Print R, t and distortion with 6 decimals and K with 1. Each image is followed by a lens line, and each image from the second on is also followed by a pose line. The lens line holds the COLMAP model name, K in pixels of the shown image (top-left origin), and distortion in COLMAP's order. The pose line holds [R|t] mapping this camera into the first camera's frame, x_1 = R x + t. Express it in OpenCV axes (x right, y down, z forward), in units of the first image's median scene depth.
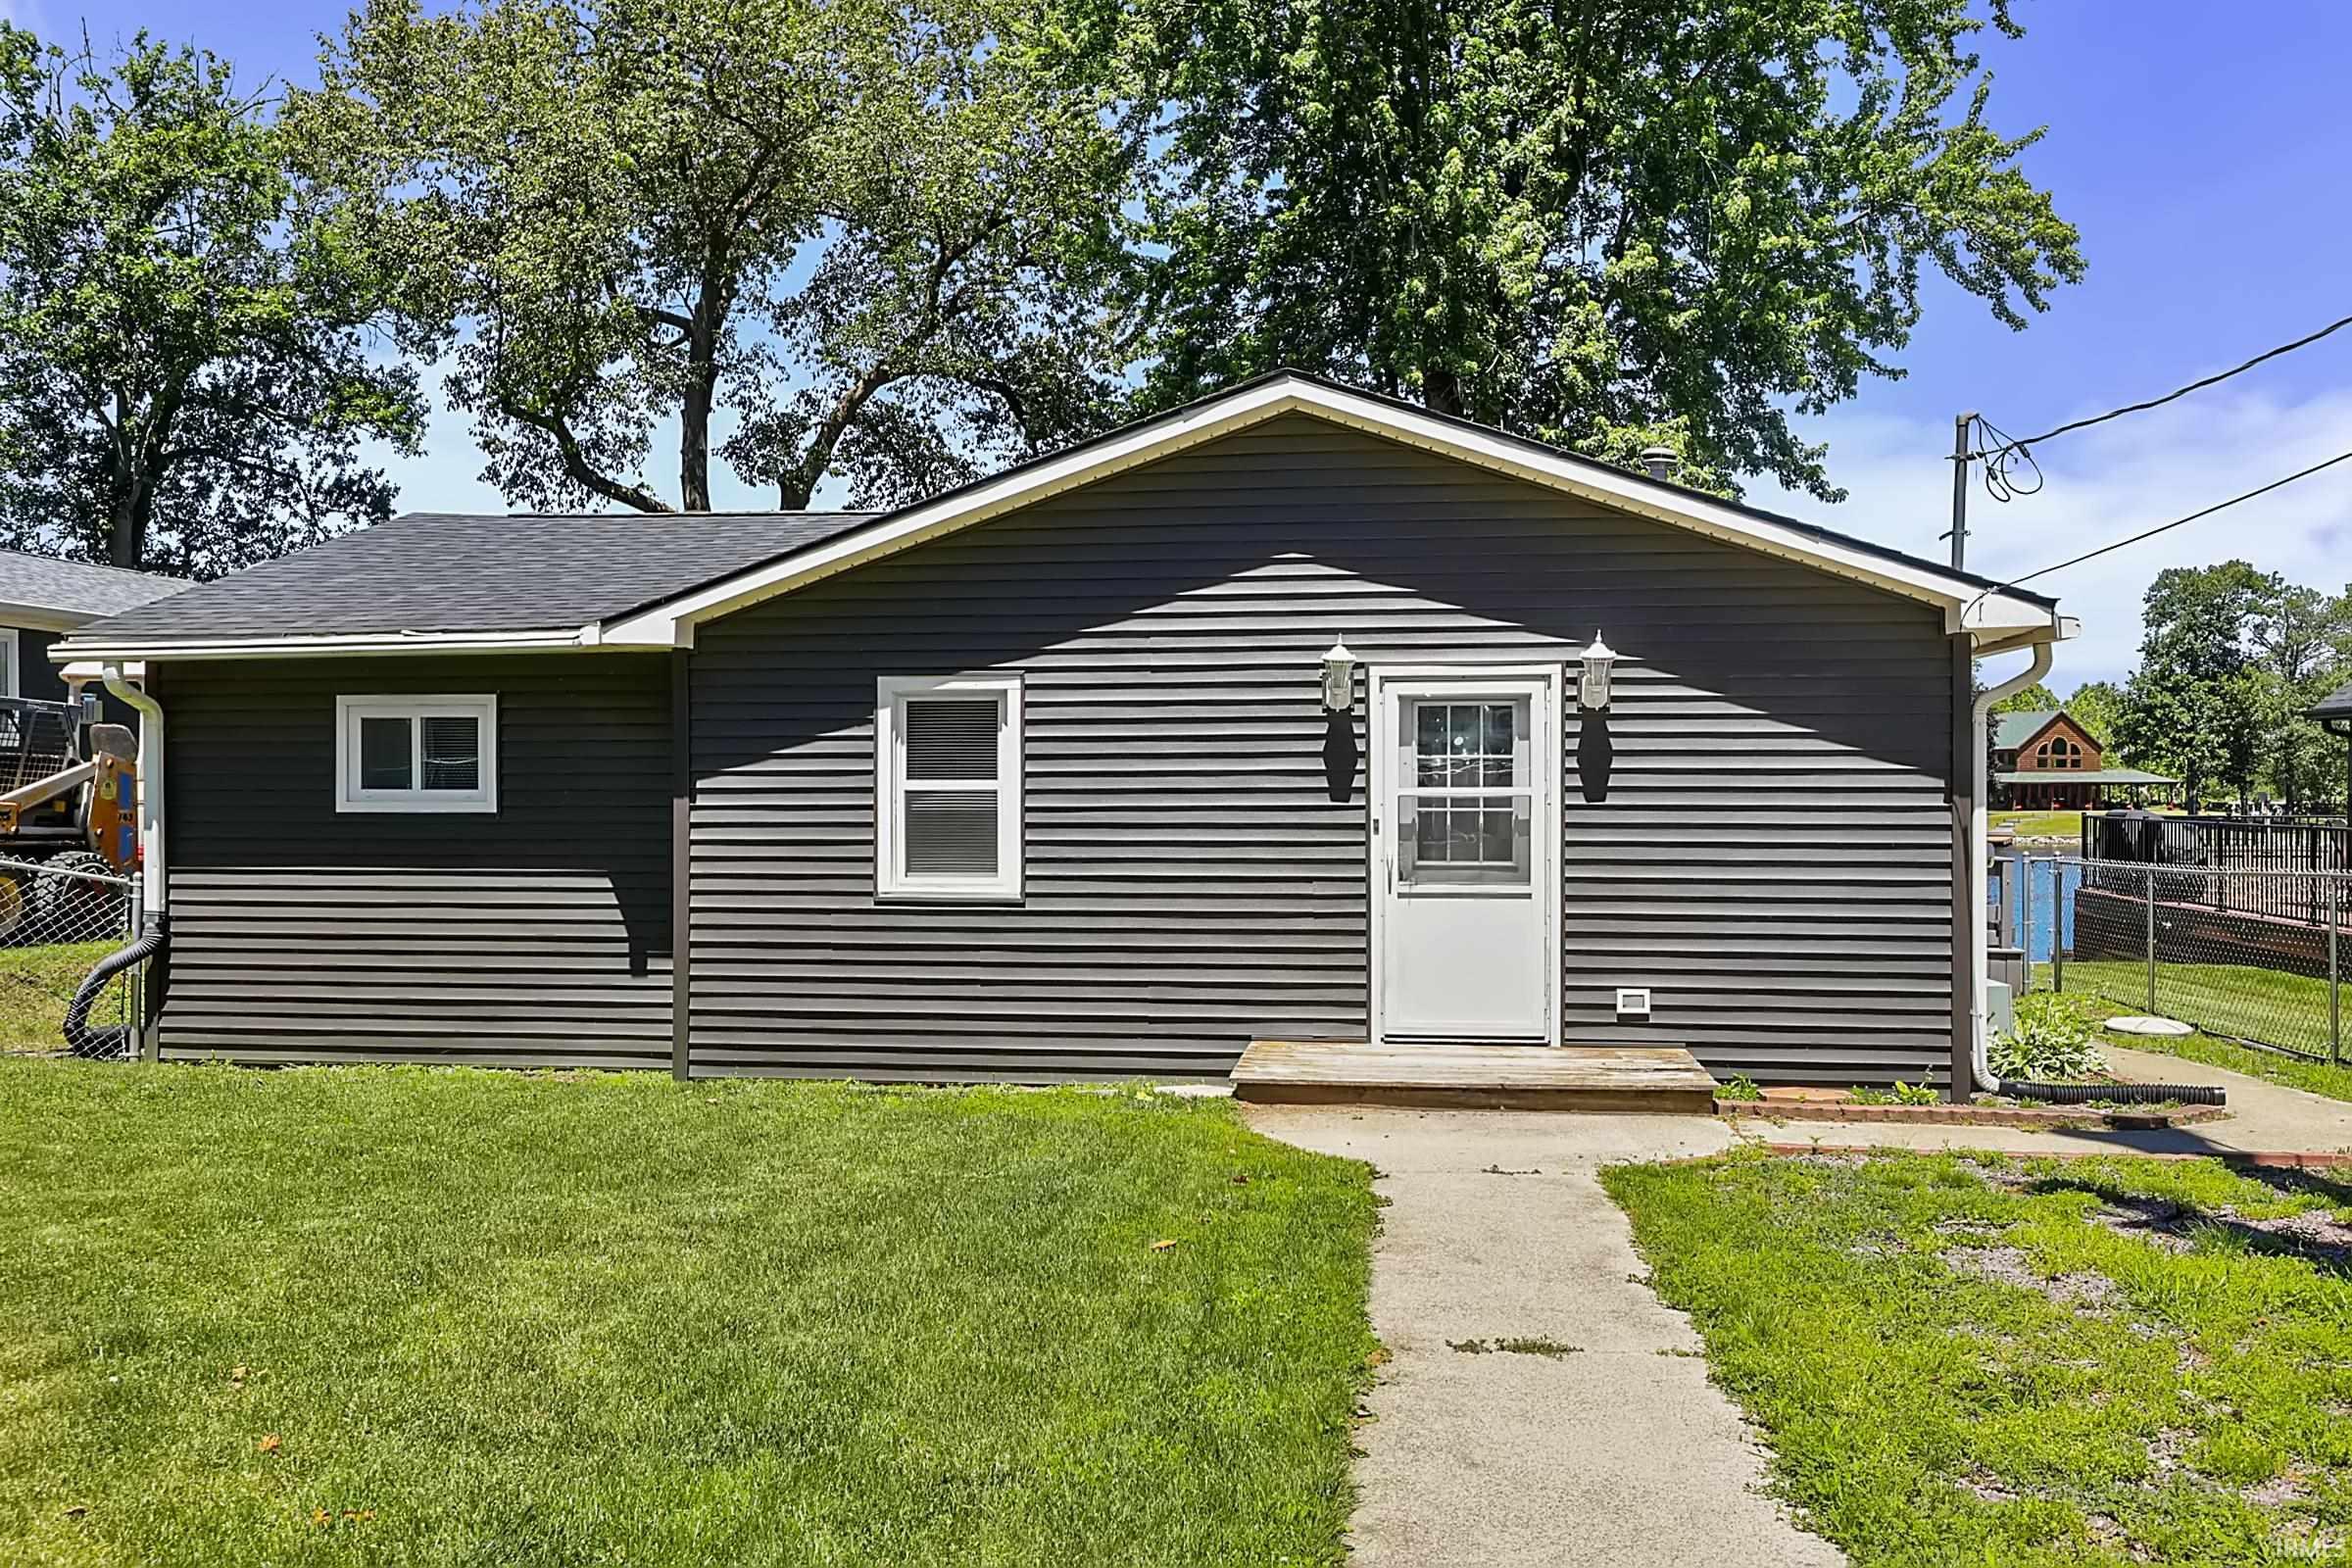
lens RADIAL K [[1771.3, 0, 1170.0], [0, 1771.3, 795.3], [0, 0, 1]] dist [0.020034, 0.003887]
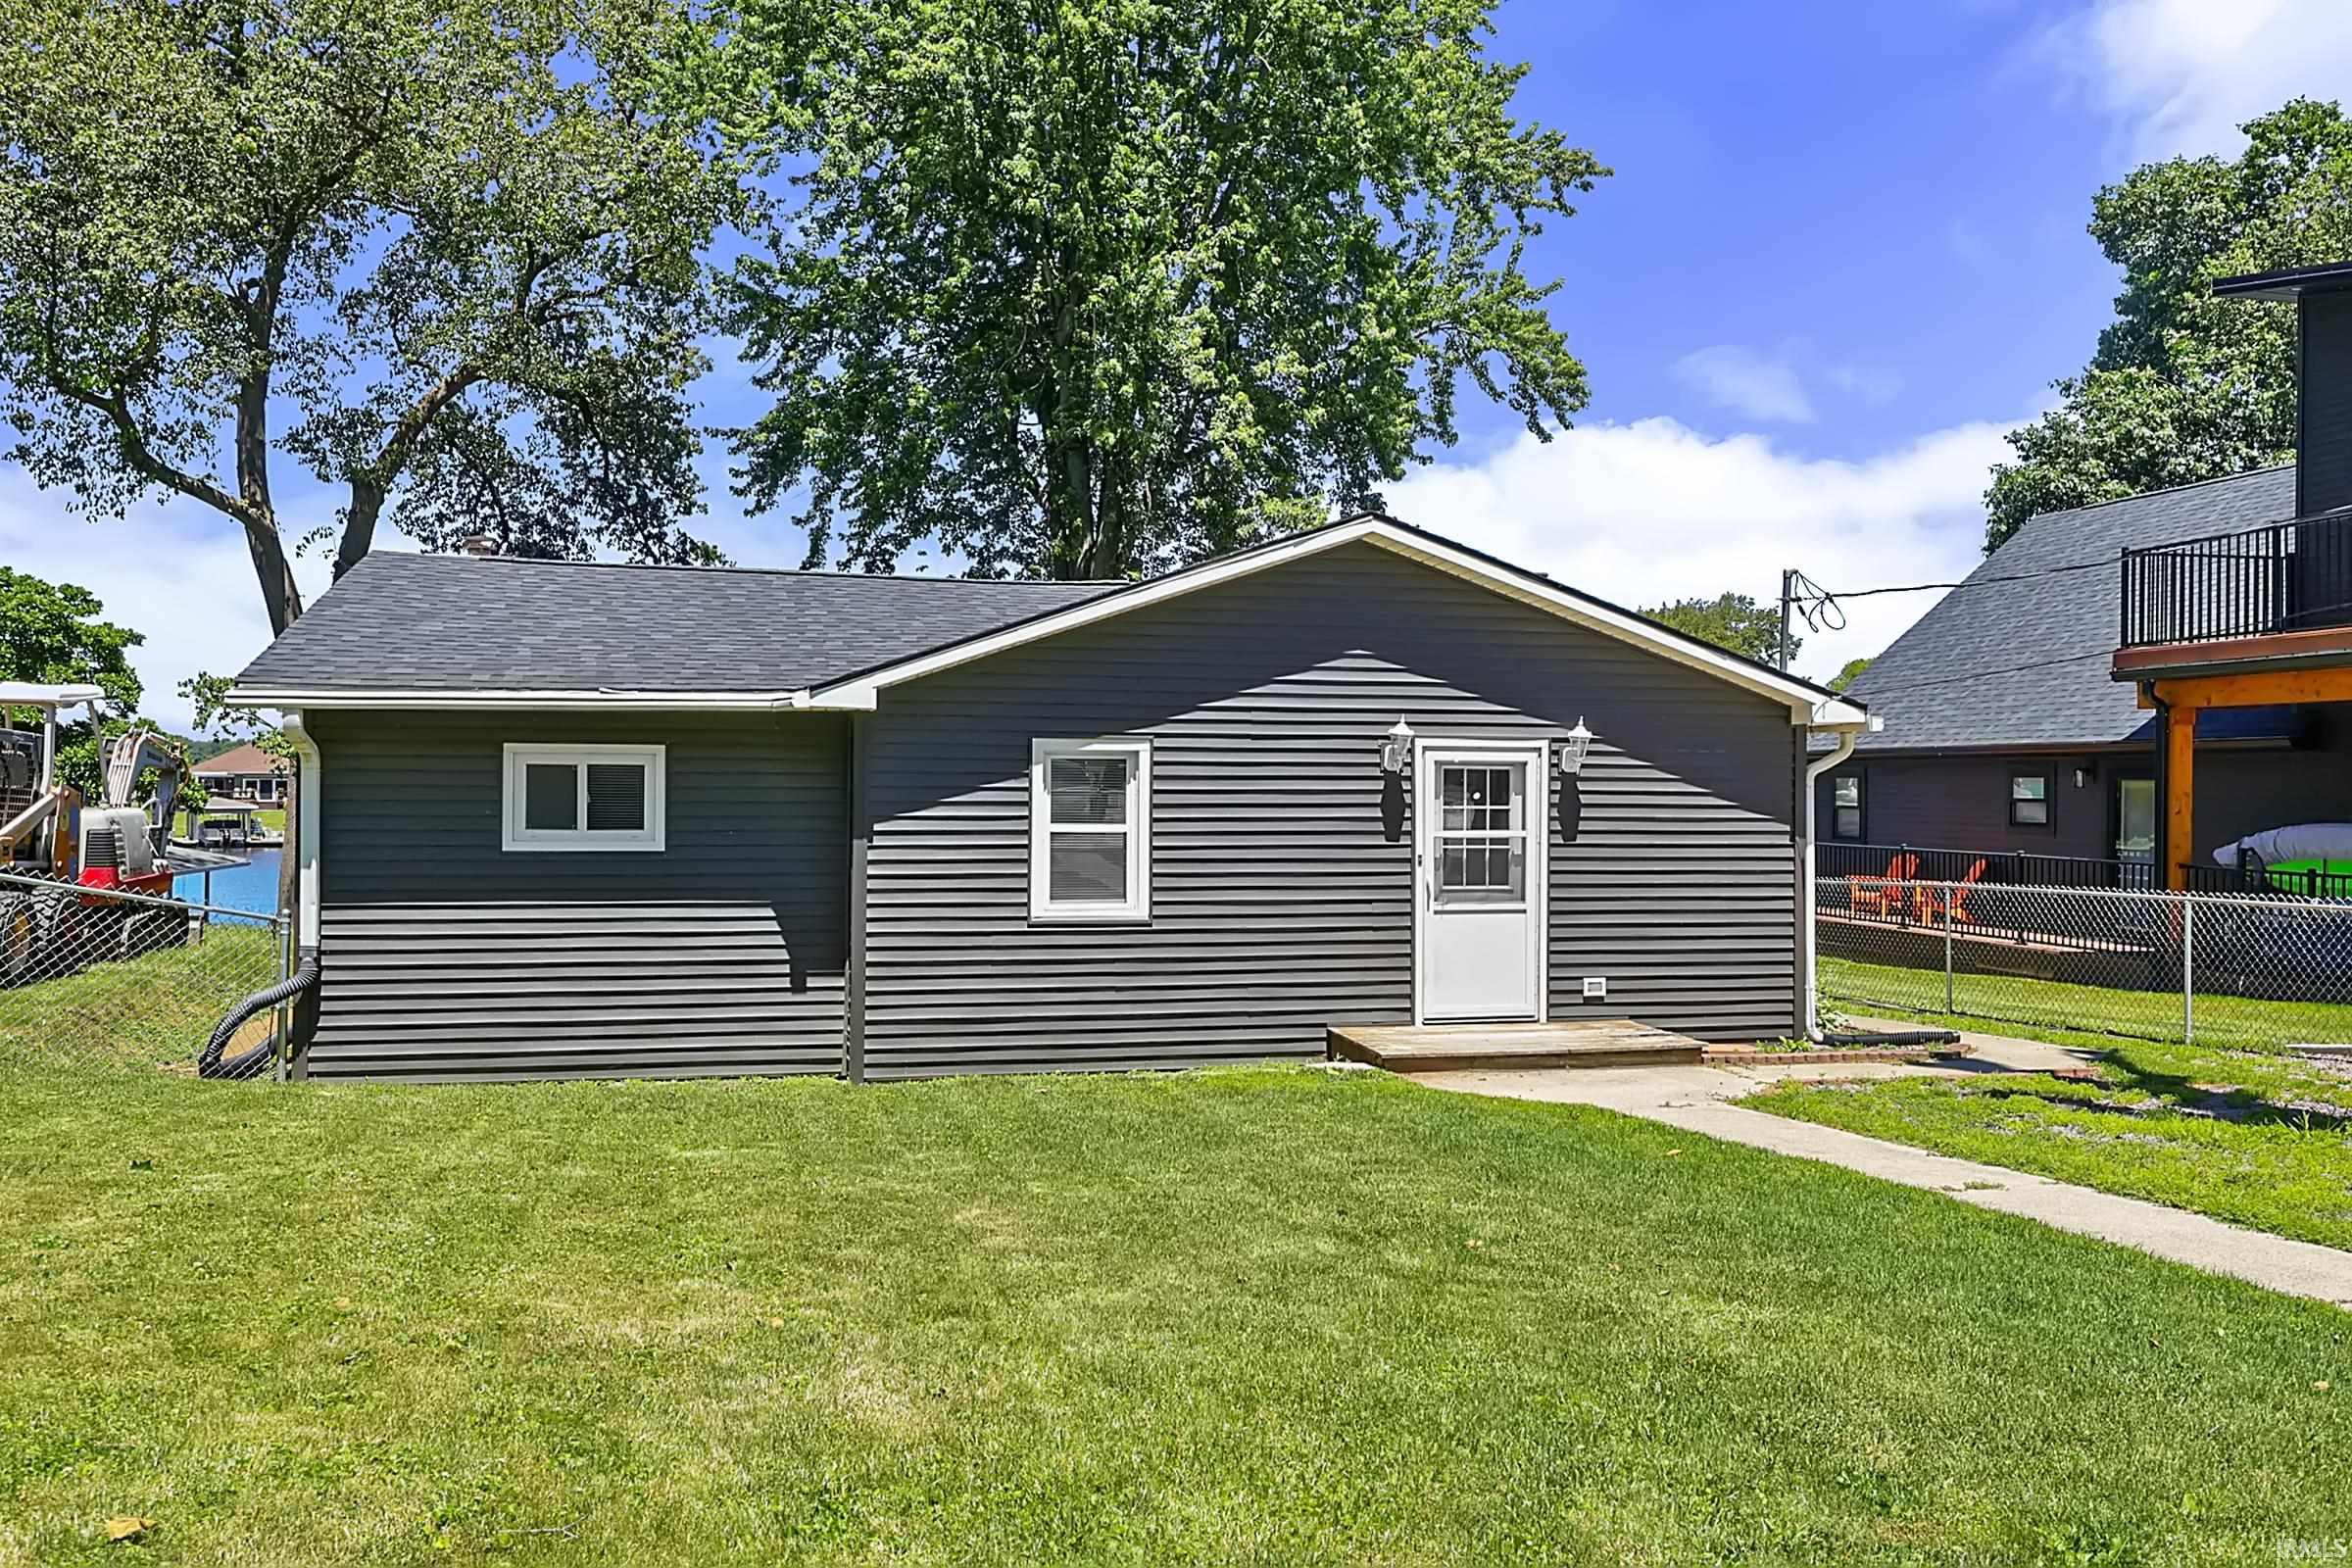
lens RADIAL K [[1771.3, 0, 1128.7], [0, 1771.3, 785.7], [0, 0, 1]] dist [0.020034, 0.003887]
pose [[0.940952, 0.006792, 0.338472, -0.511281], [-0.005091, 0.999970, -0.005914, -0.027710], [-0.338502, 0.003842, 0.940958, -0.157649]]
